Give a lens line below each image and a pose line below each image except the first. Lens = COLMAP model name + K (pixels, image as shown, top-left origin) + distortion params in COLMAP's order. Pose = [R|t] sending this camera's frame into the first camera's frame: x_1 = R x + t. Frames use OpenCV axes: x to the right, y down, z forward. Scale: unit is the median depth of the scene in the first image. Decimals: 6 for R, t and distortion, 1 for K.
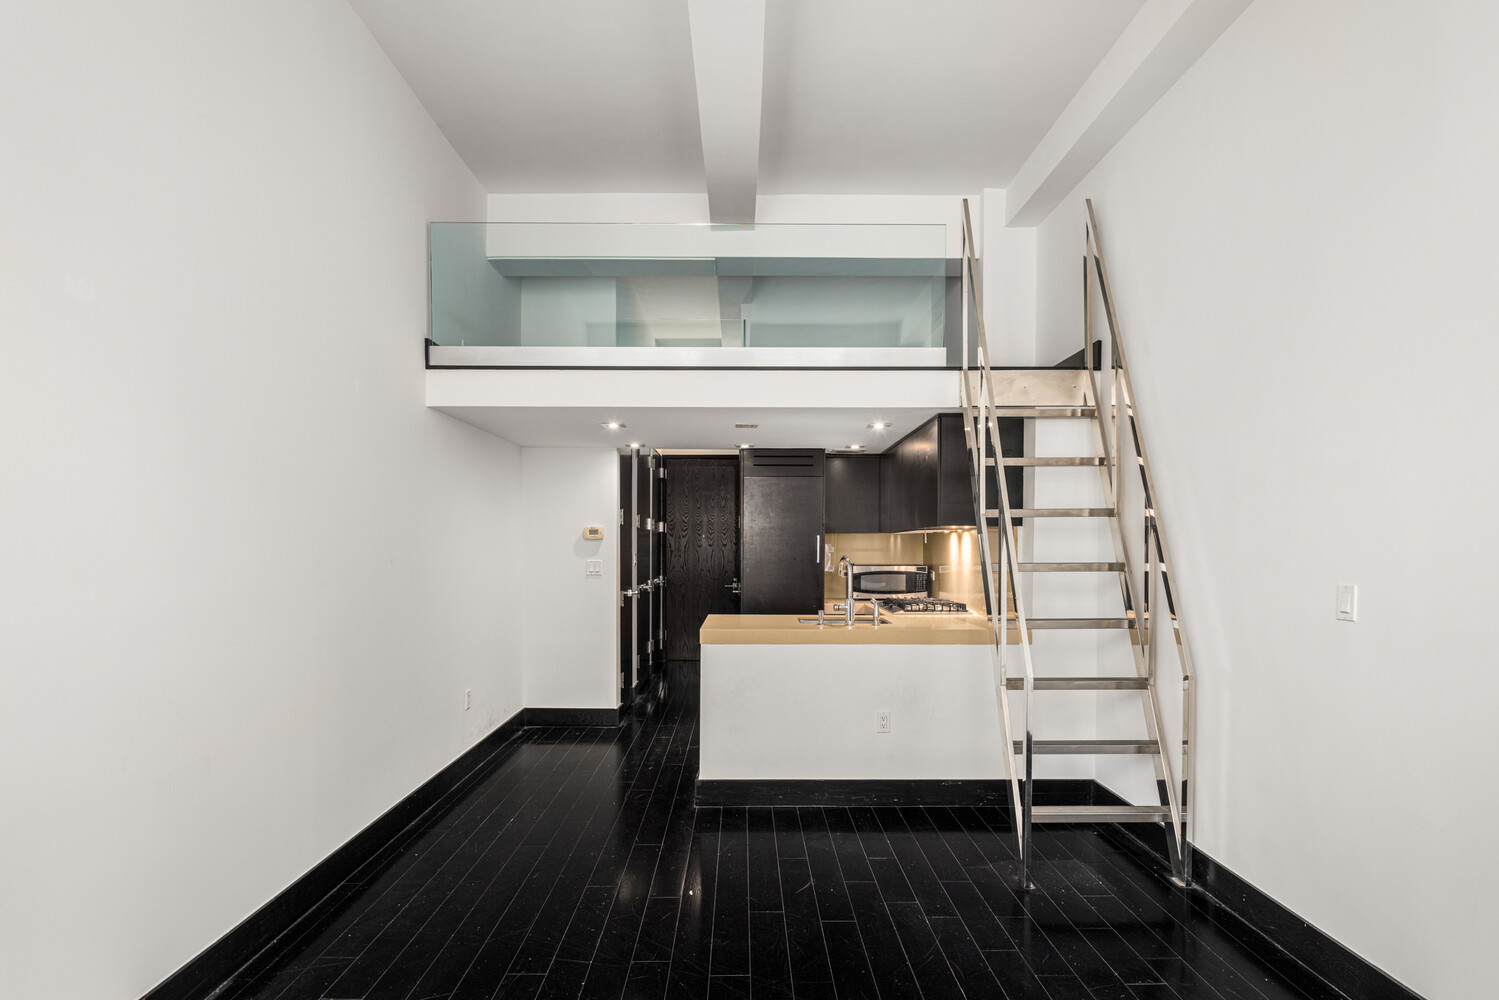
lens RADIAL K [[732.6, 0, 739.8], [0, 732.6, 550.7], [0, 0, 1]] dist [0.010715, -0.001295]
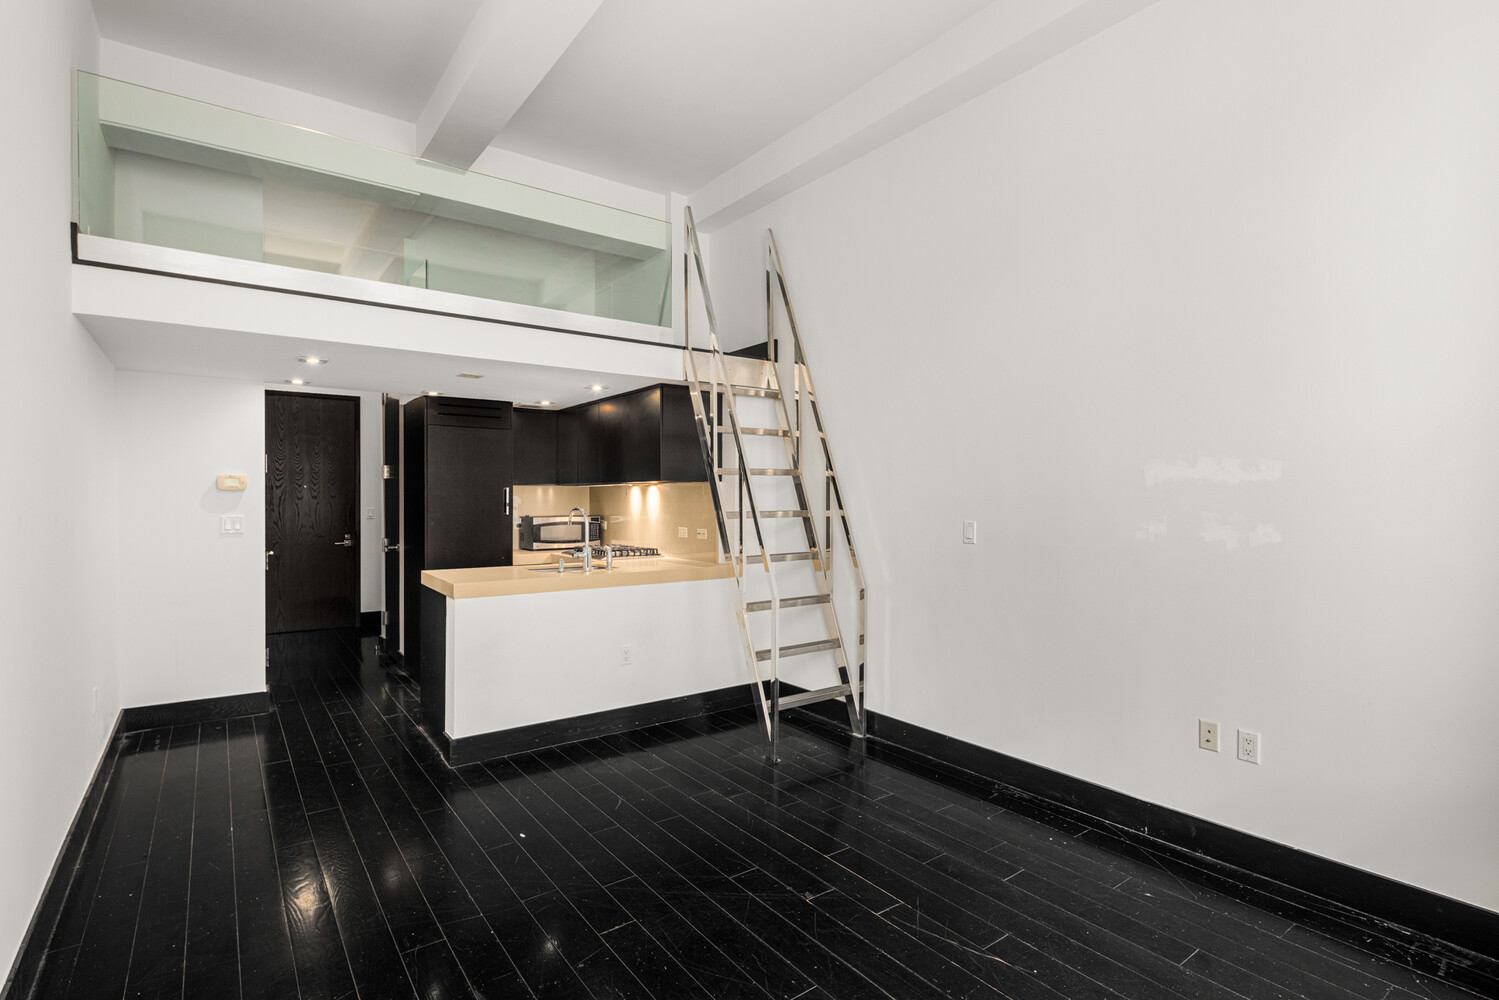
lens RADIAL K [[732.6, 0, 740.4], [0, 732.6, 502.0], [0, 0, 1]] dist [0.010715, -0.001295]
pose [[0.812115, -0.004429, 0.583481, -0.261705], [0.004894, 0.999988, 0.000778, -0.000278], [-0.583477, 0.002224, 0.812126, -0.009033]]
